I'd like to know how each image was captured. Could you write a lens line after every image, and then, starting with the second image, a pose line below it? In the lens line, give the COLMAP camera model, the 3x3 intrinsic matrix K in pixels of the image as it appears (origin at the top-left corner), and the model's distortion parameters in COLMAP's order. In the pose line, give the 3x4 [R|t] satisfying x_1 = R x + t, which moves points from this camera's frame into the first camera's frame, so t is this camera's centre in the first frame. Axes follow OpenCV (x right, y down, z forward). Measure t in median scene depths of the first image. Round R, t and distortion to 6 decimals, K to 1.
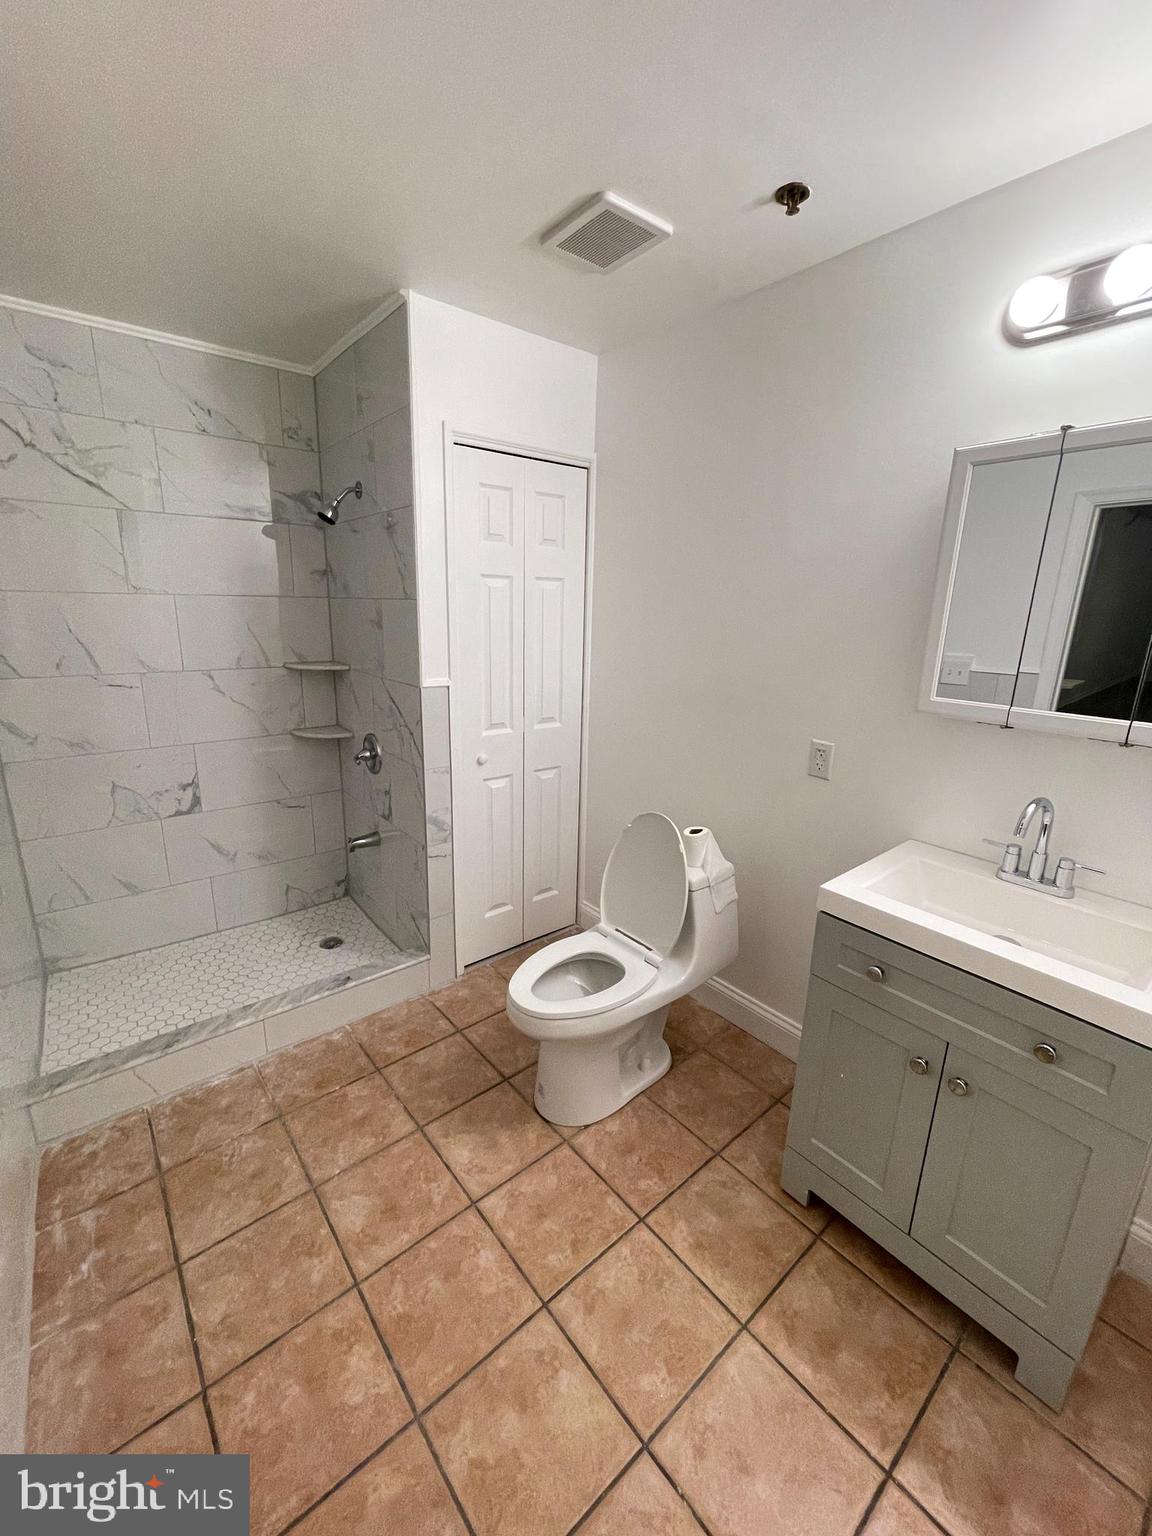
lens RADIAL K [[622.1, 0, 564.2], [0, 622.1, 762.6], [0, 0, 1]] dist [-0.001011, 0.000587]
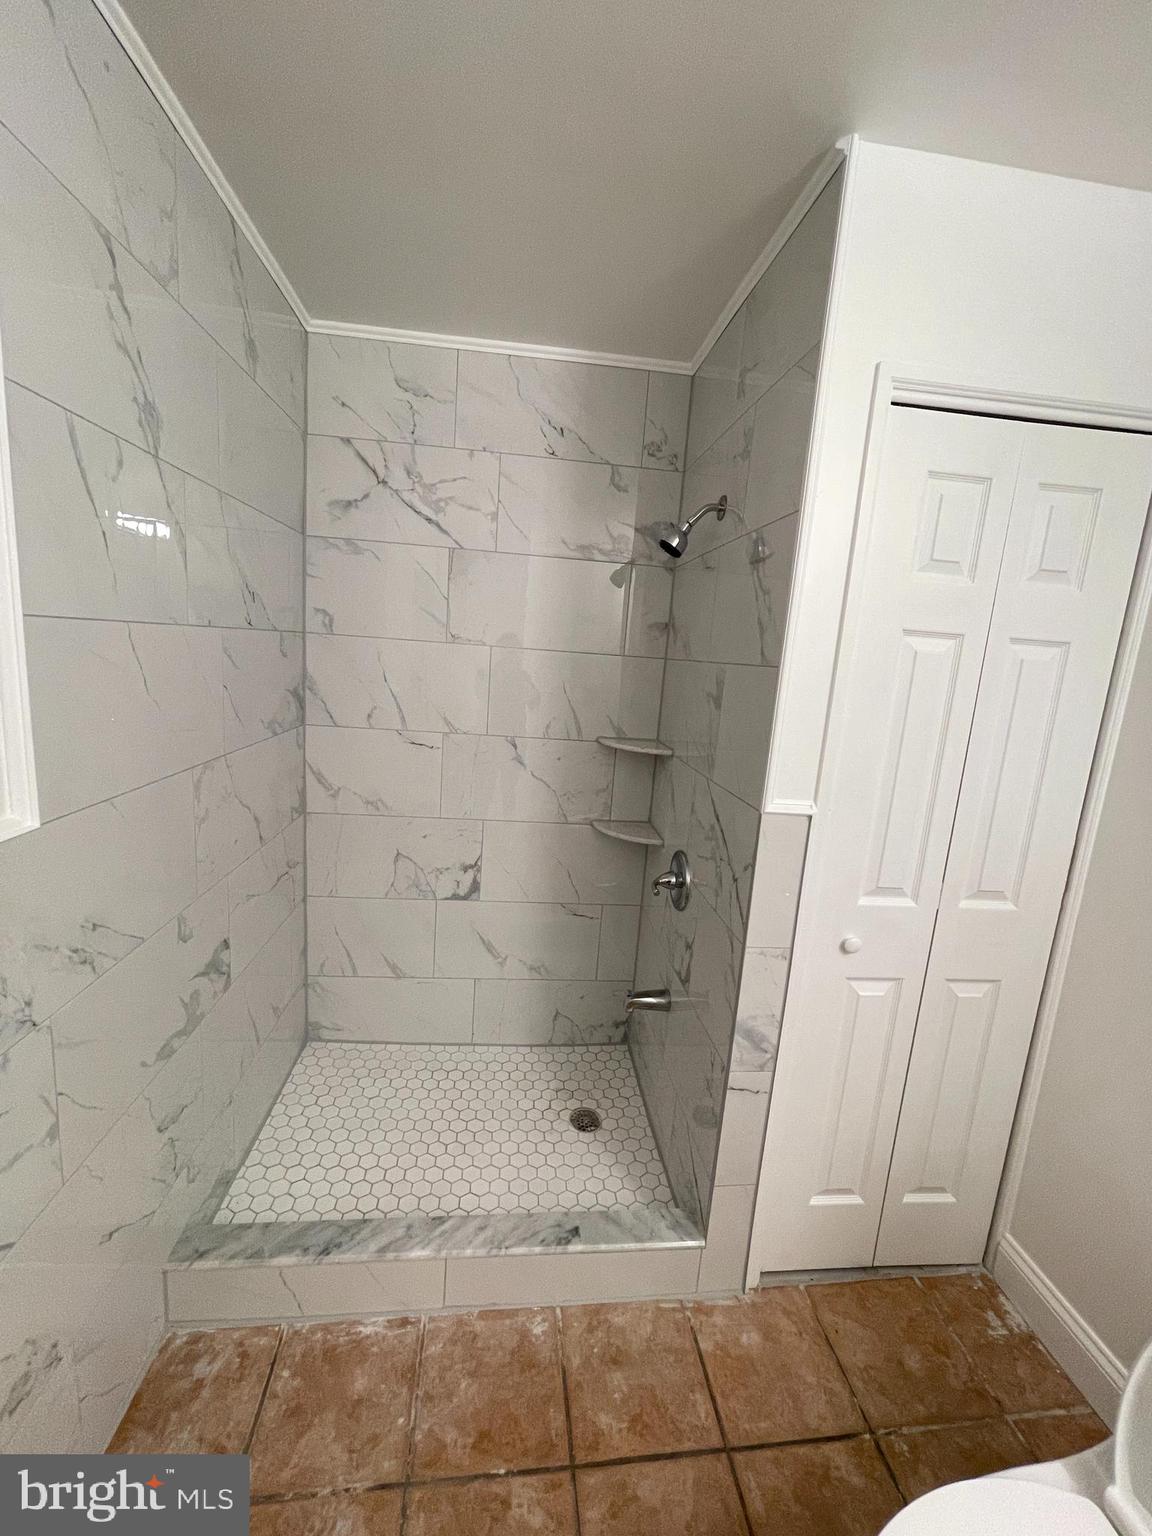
lens RADIAL K [[622.1, 0, 577.6], [0, 622.1, 764.1], [0, 0, 1]] dist [-0.001011, 0.000587]
pose [[0.851464, 0.133010, -0.507265, -0.083507], [-0.182549, 0.981978, -0.048931, -0.102047], [0.491615, 0.134264, 0.860400, 0.387322]]
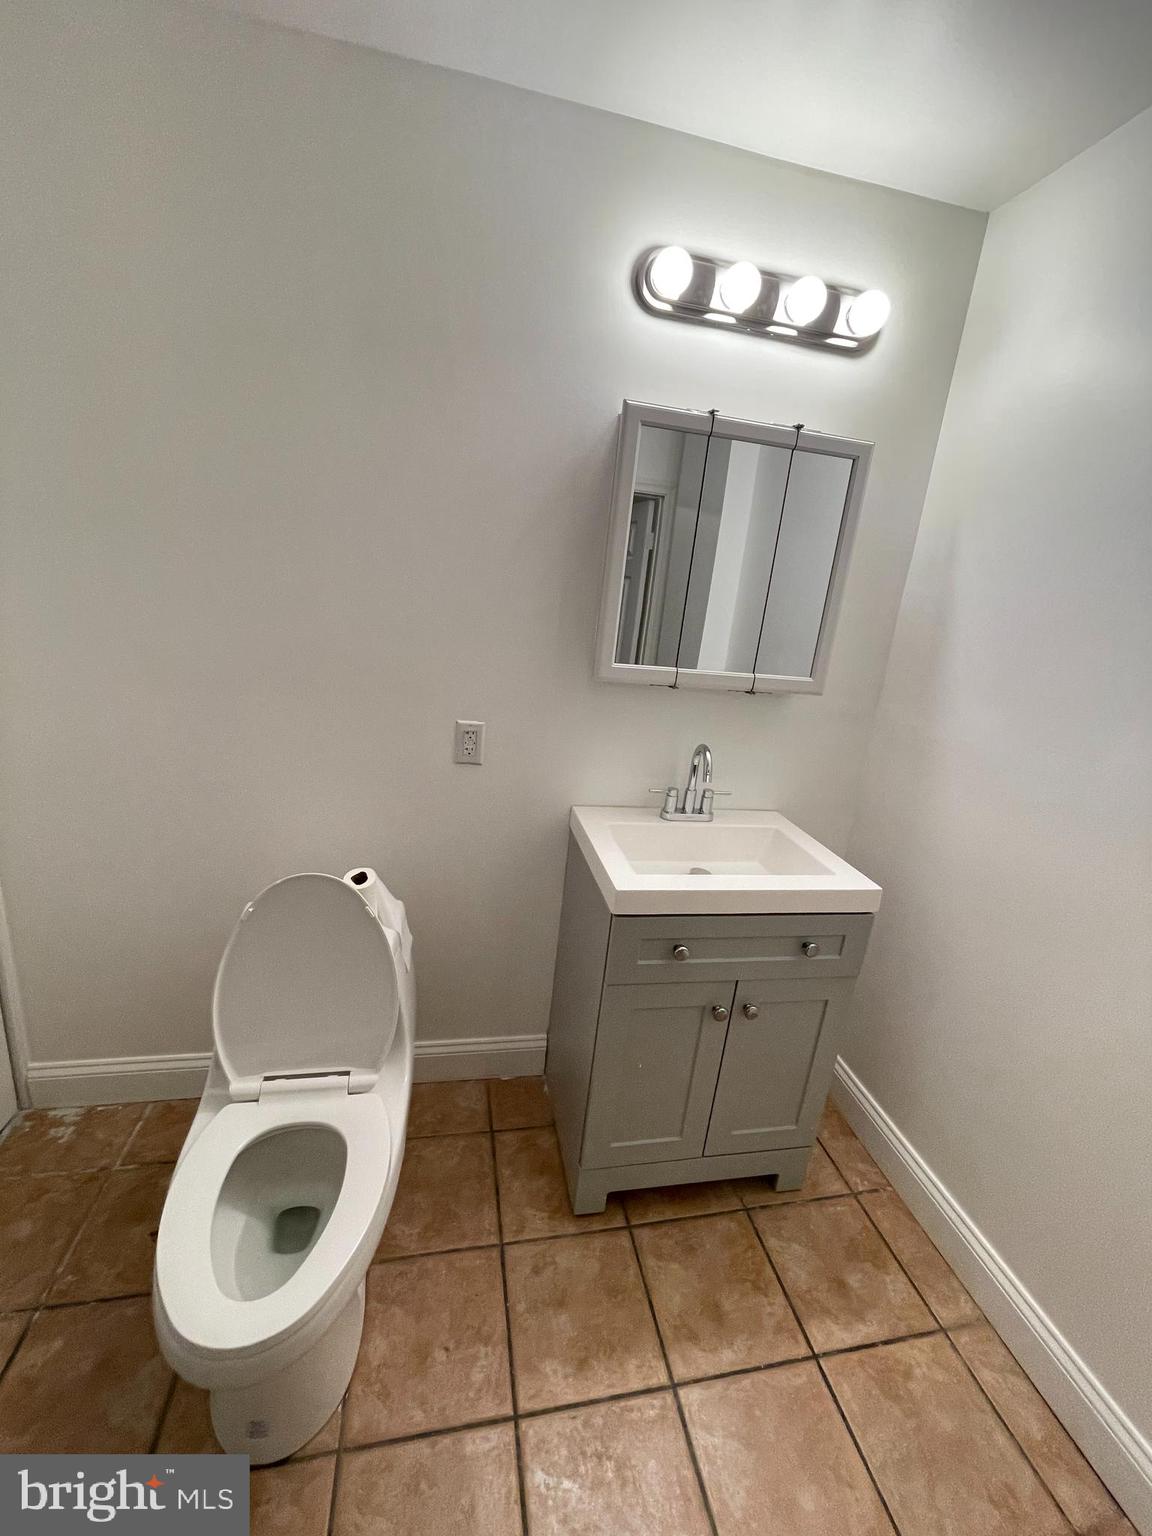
lens RADIAL K [[622.1, 0, 575.0], [0, 622.1, 758.8], [0, 0, 1]] dist [-0.001011, 0.000587]
pose [[0.461688, -0.216313, 0.860263, -0.206289], [0.137883, 0.975523, 0.171296, -0.088345], [-0.876260, 0.039531, 0.480214, 0.382763]]
